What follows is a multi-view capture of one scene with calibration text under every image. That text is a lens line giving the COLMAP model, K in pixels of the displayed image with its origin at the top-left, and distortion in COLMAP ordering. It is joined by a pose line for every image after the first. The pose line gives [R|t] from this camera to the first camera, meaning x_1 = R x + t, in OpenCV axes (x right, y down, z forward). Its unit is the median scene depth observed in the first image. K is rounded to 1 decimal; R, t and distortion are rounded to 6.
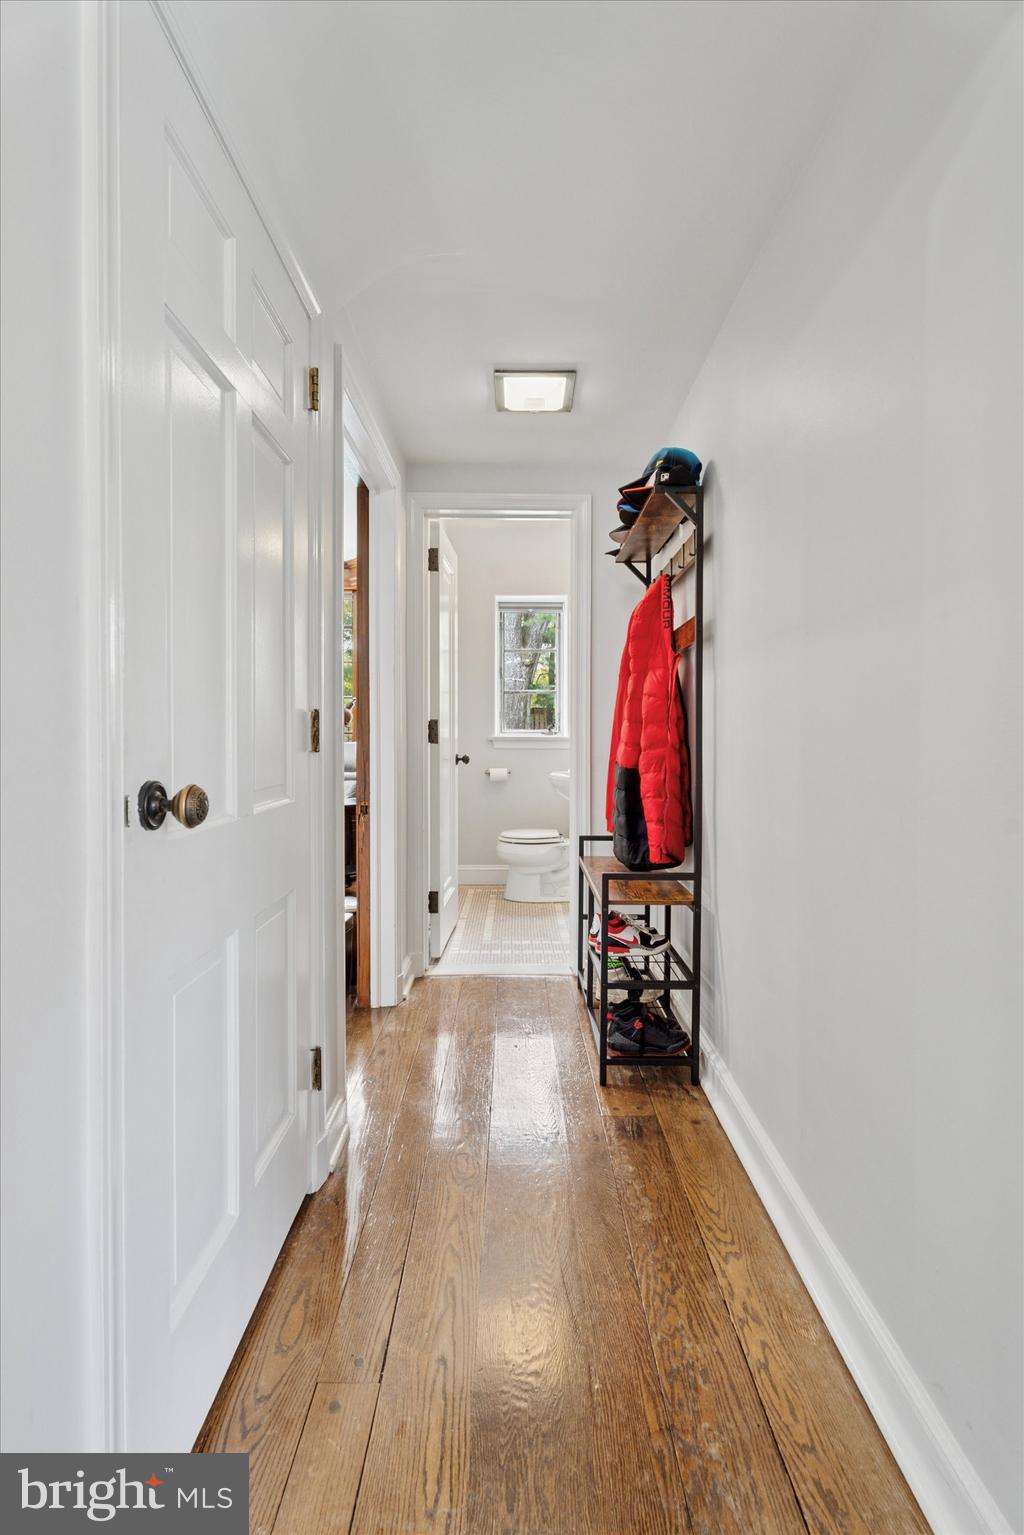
lens RADIAL K [[700.0, 0, 514.6], [0, 700.0, 760.6], [0, 0, 1]] dist [0.000077, -0.000037]
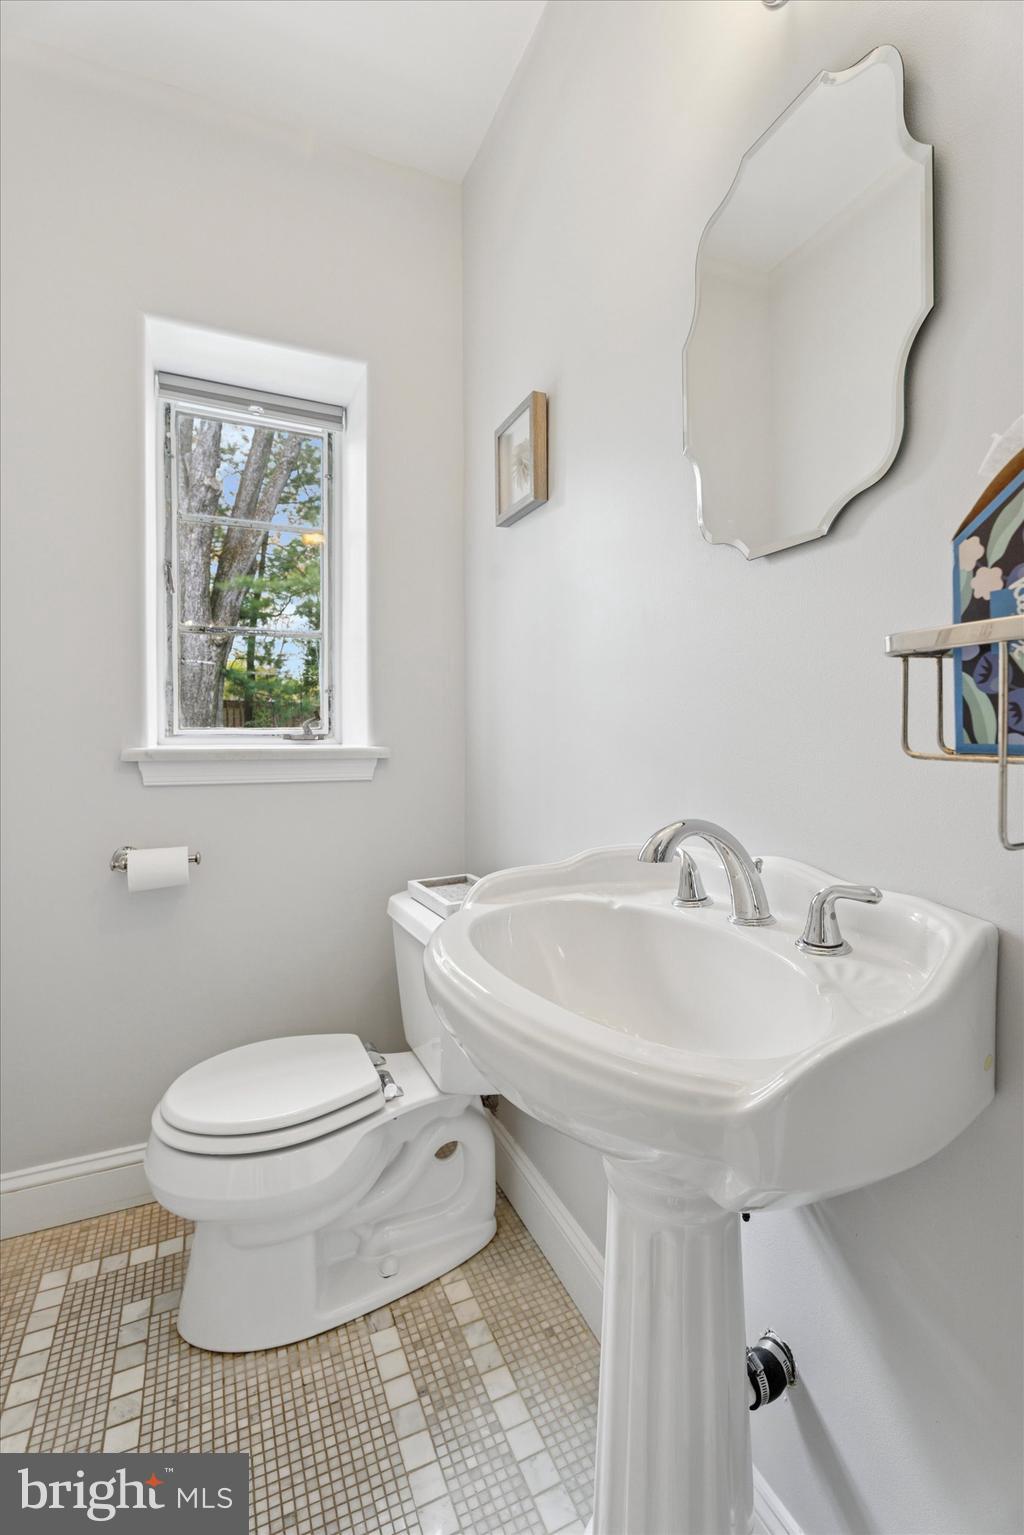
lens RADIAL K [[700.0, 0, 514.4], [0, 700.0, 754.3], [0, 0, 1]] dist [0.000077, -0.000037]
pose [[0.912150, -0.004878, 0.409826, -0.004381], [0.007880, 0.999953, -0.005637, -0.026154], [-0.409780, 0.008371, 0.912146, 0.568924]]
